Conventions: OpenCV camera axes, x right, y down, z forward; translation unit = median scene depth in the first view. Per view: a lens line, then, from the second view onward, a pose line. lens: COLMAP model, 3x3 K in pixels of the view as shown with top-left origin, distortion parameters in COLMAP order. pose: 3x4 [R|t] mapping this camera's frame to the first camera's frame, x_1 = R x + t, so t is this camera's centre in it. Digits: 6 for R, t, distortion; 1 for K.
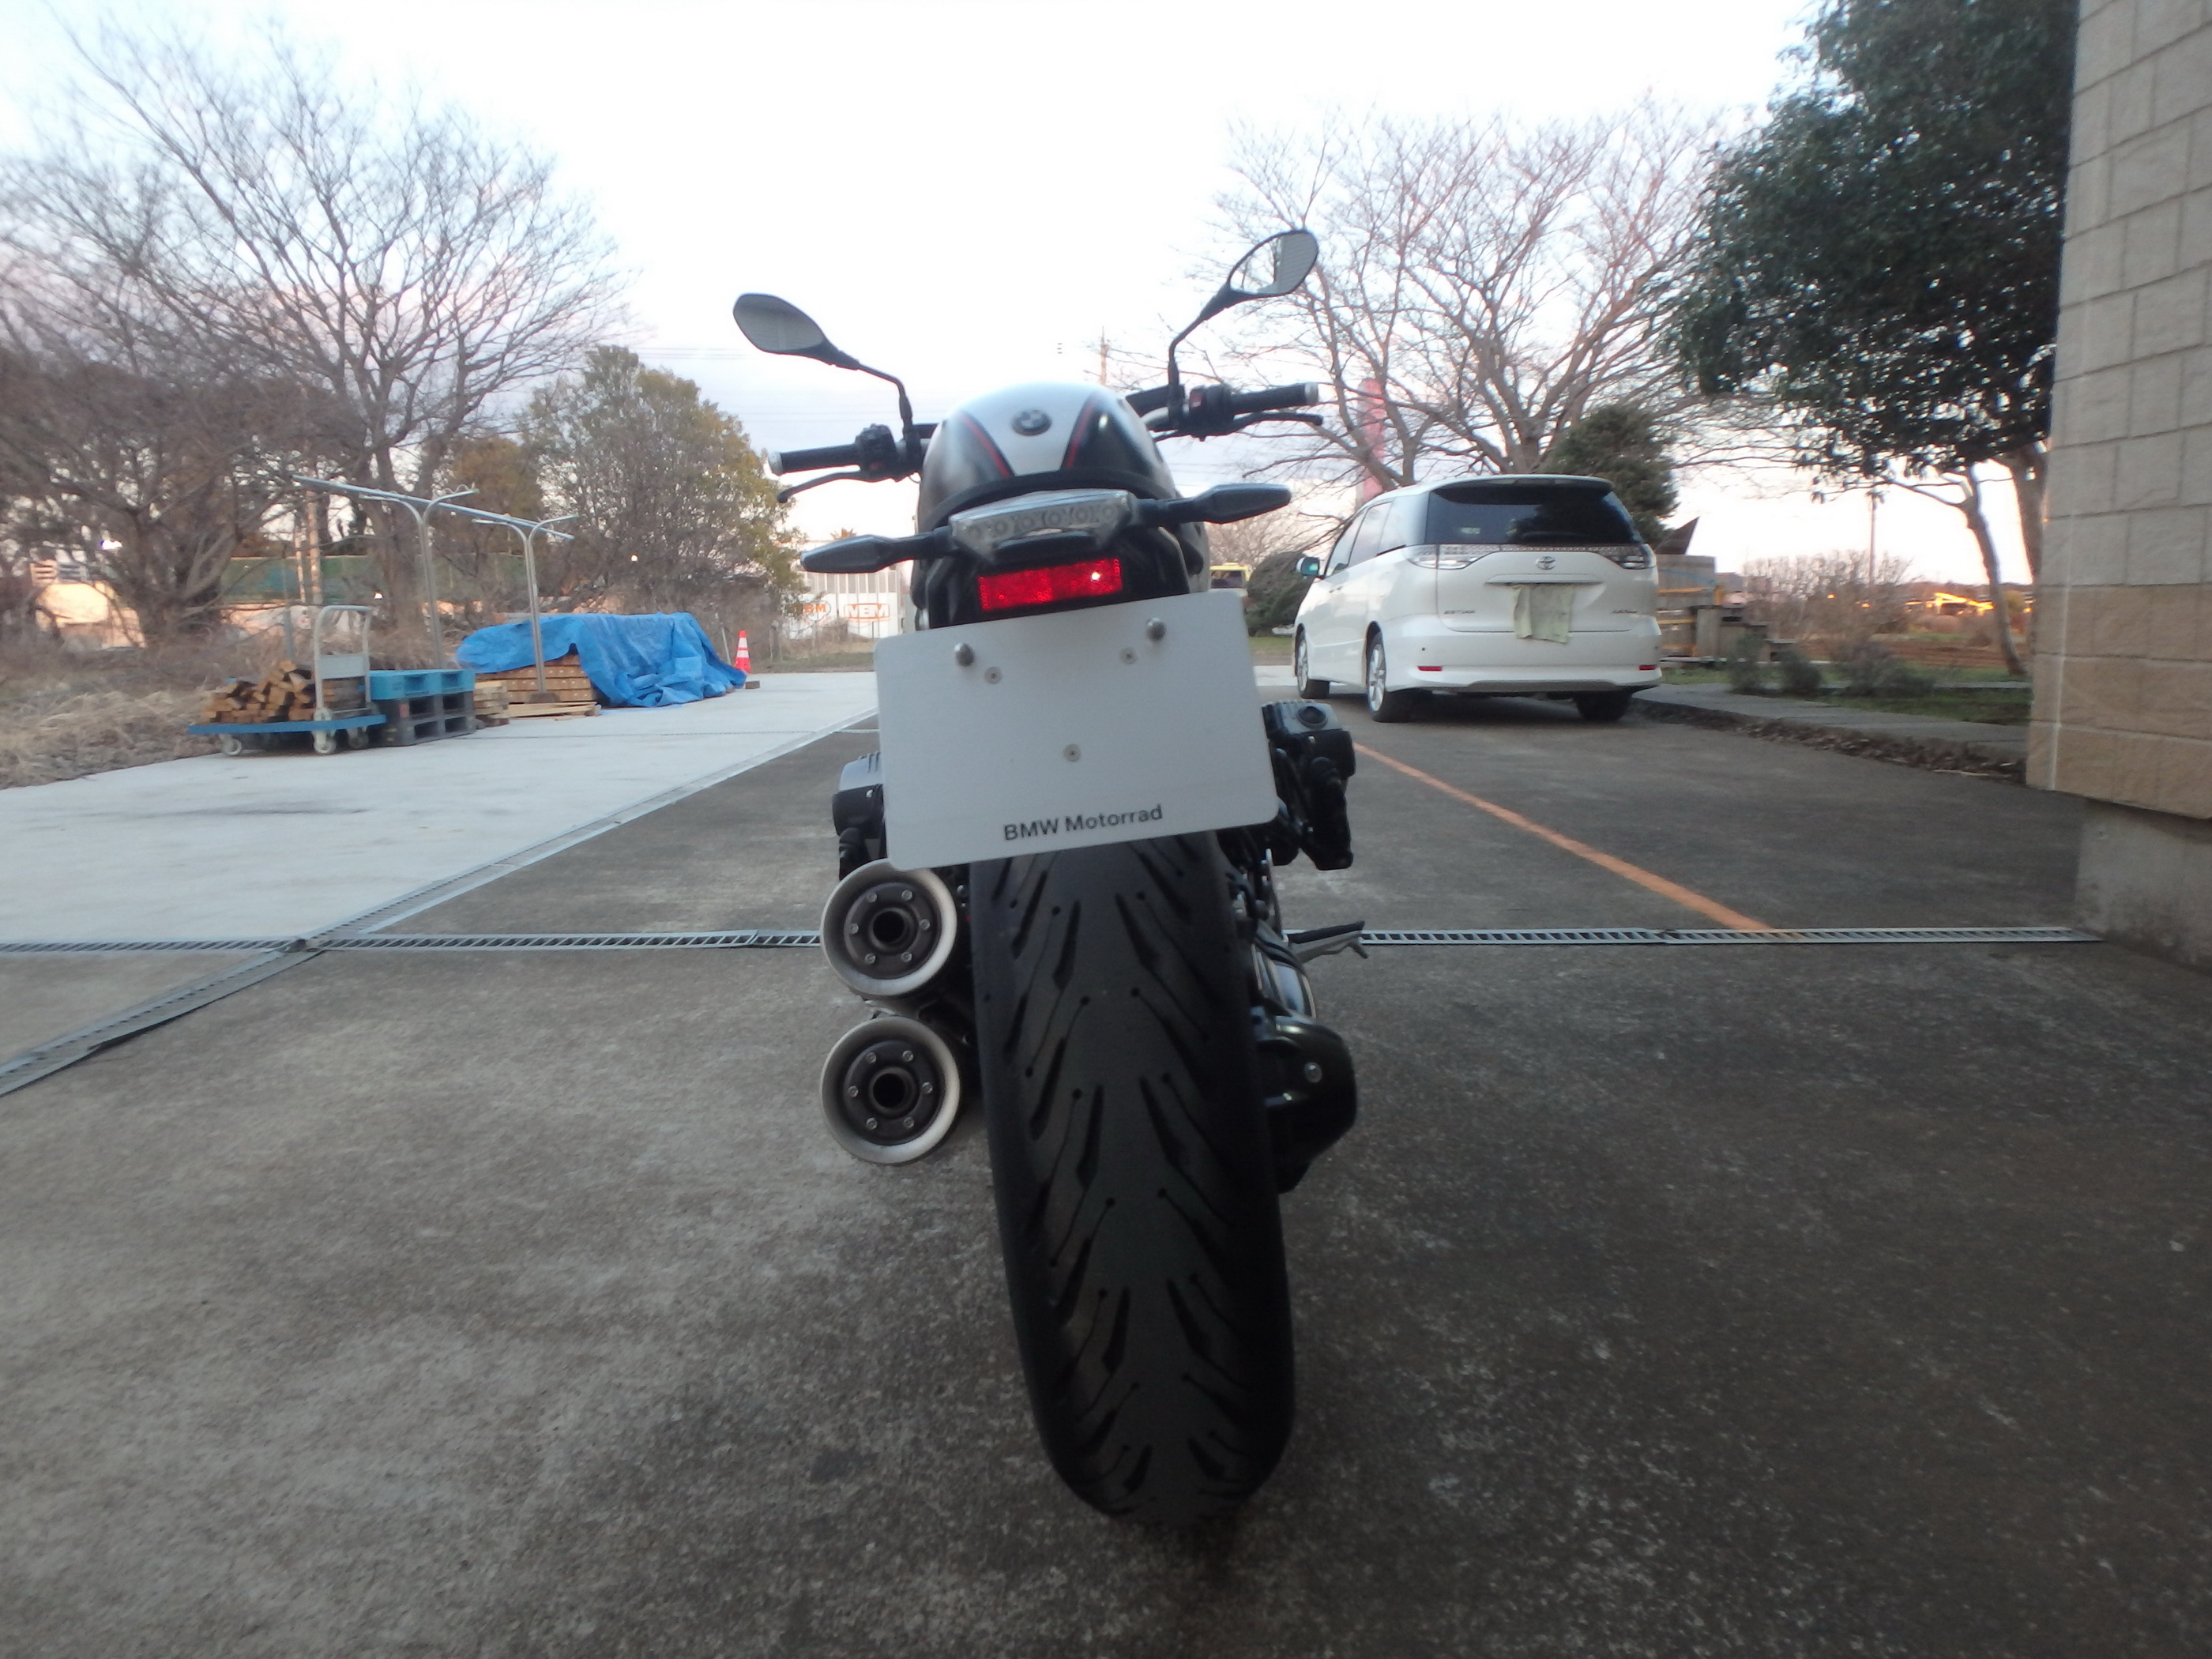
lens RADIAL K [[1368.0, 0, 1137.1], [0, 1368.0, 823.4], [0, 0, 1]] dist [-0.035625, 0.008010]
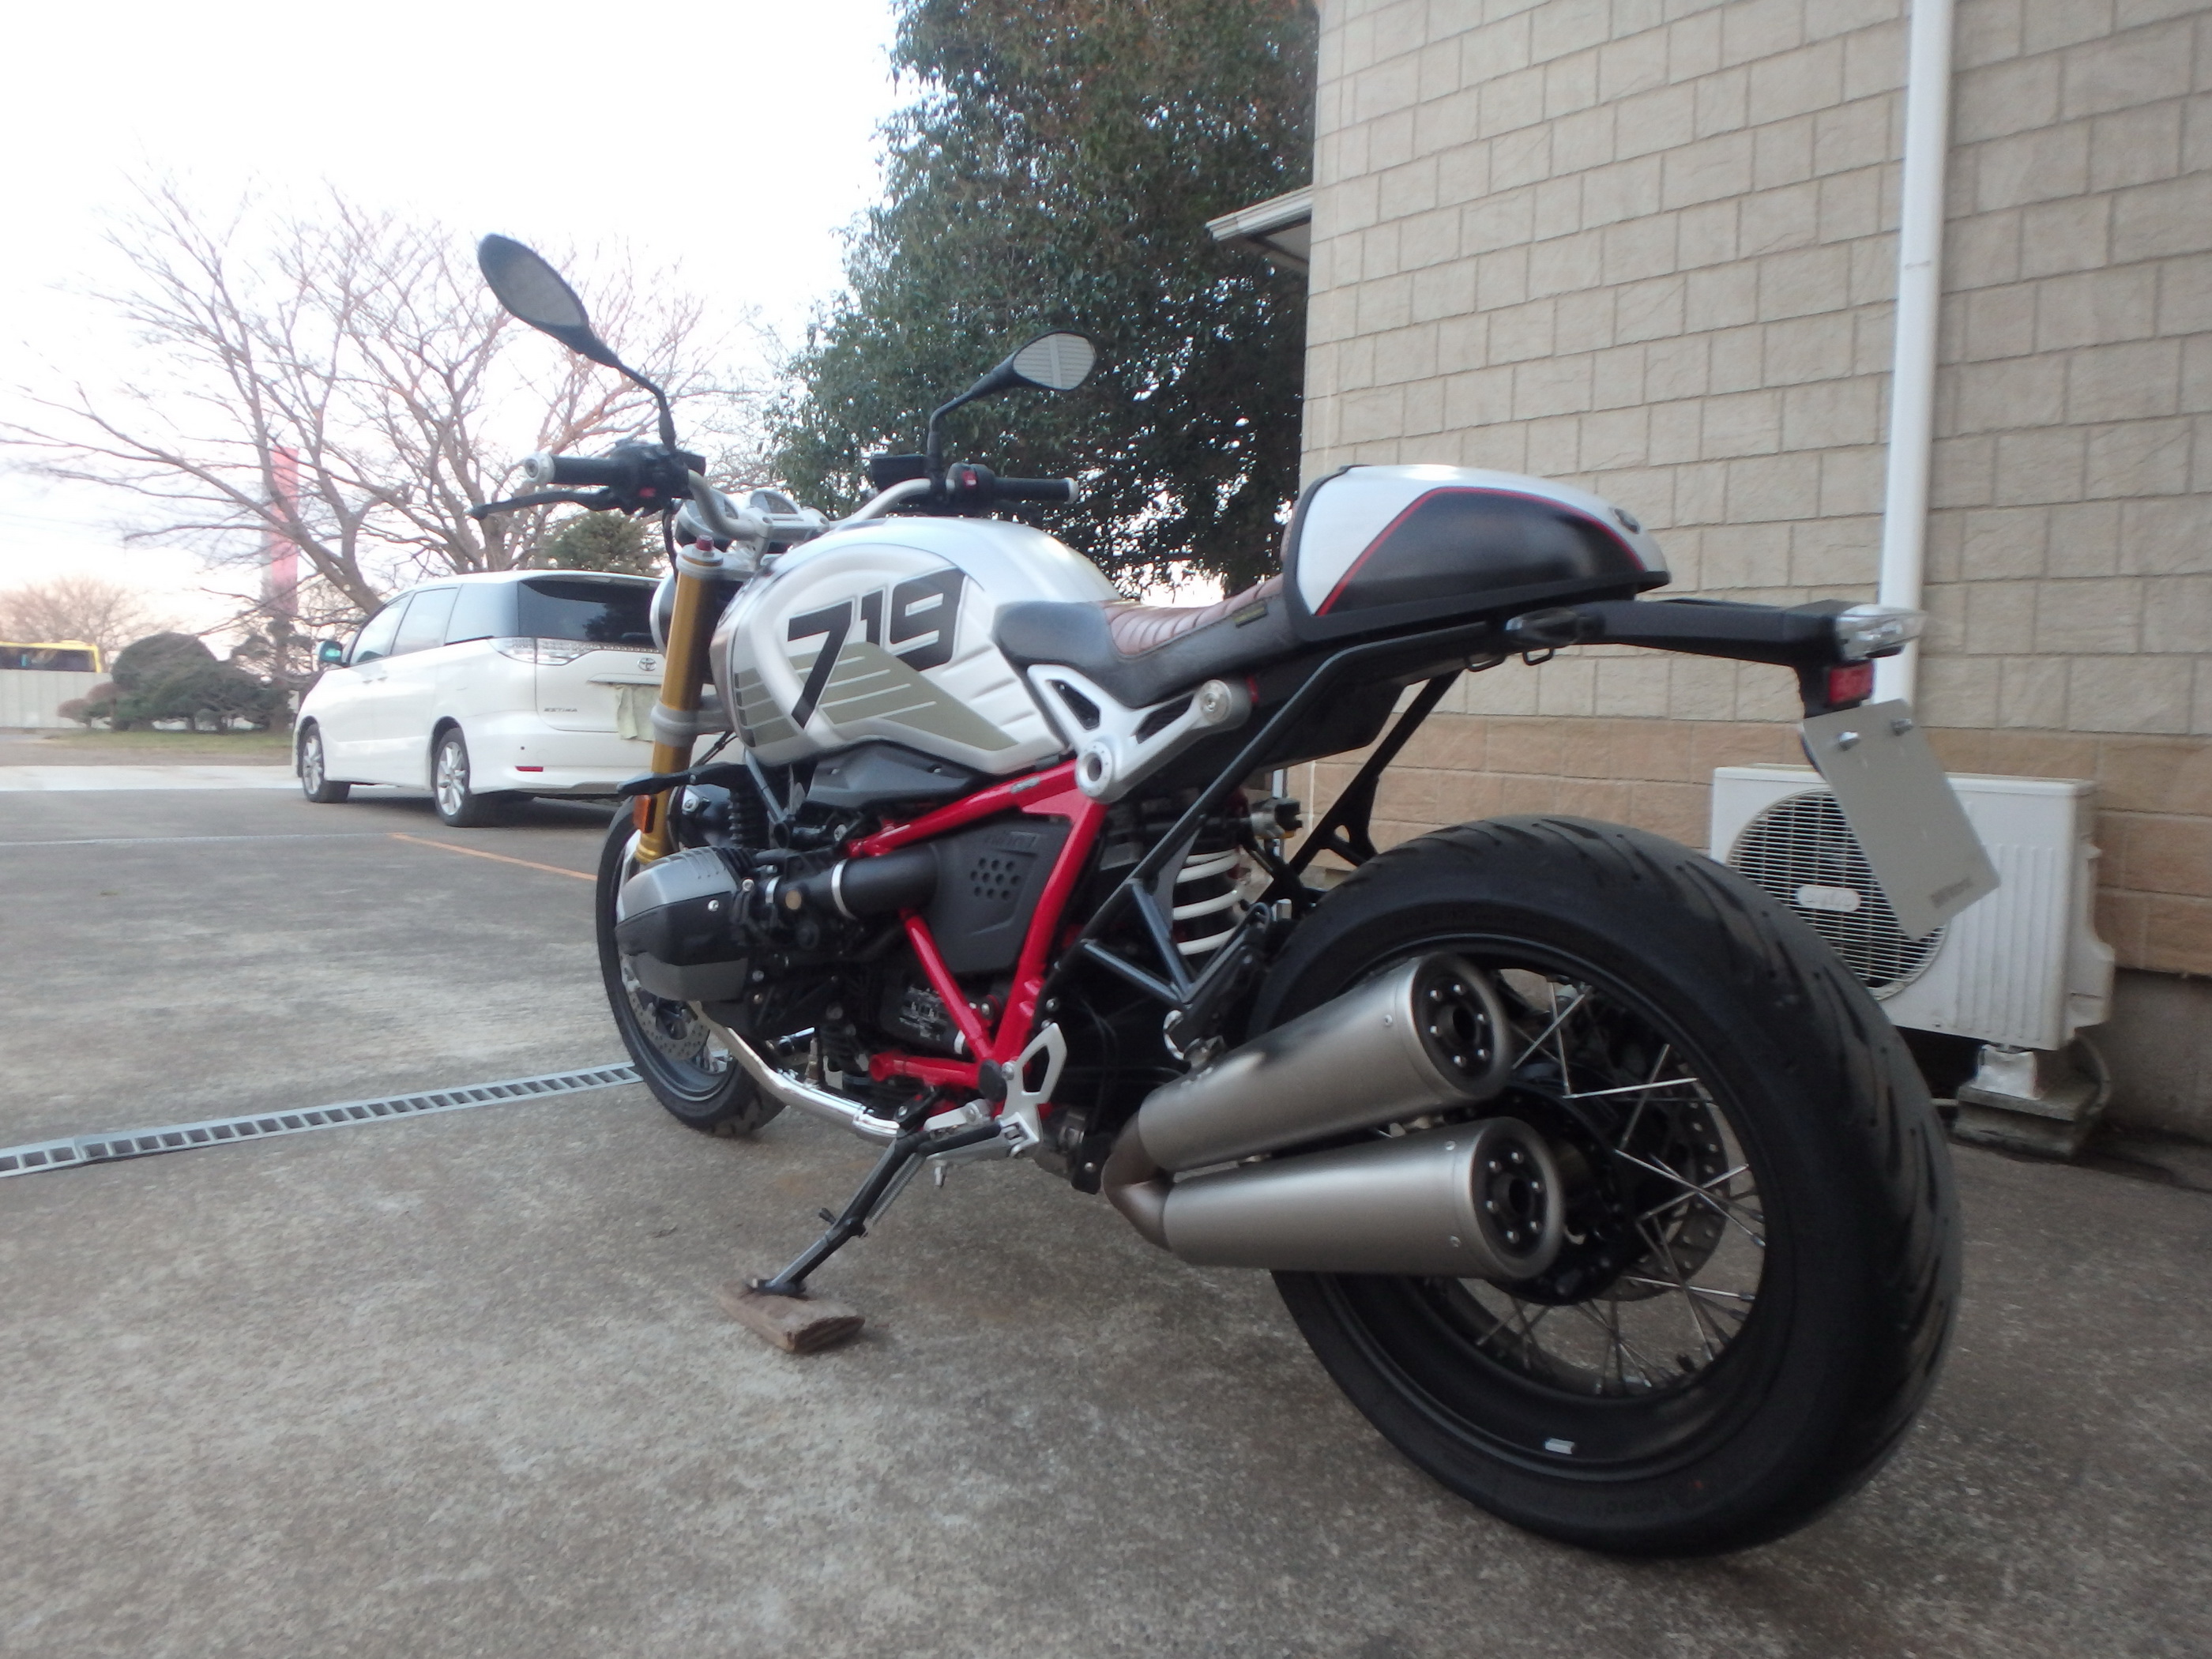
lens RADIAL K [[1368.0, 0, 1117.5], [0, 1368.0, 826.8], [0, 0, 1]] dist [-0.035625, 0.008010]
pose [[0.729798, -0.009156, 0.683601, -0.512243], [0.060695, 0.996830, -0.051445, -0.011540], [-0.680963, 0.079035, 0.728041, 0.244103]]
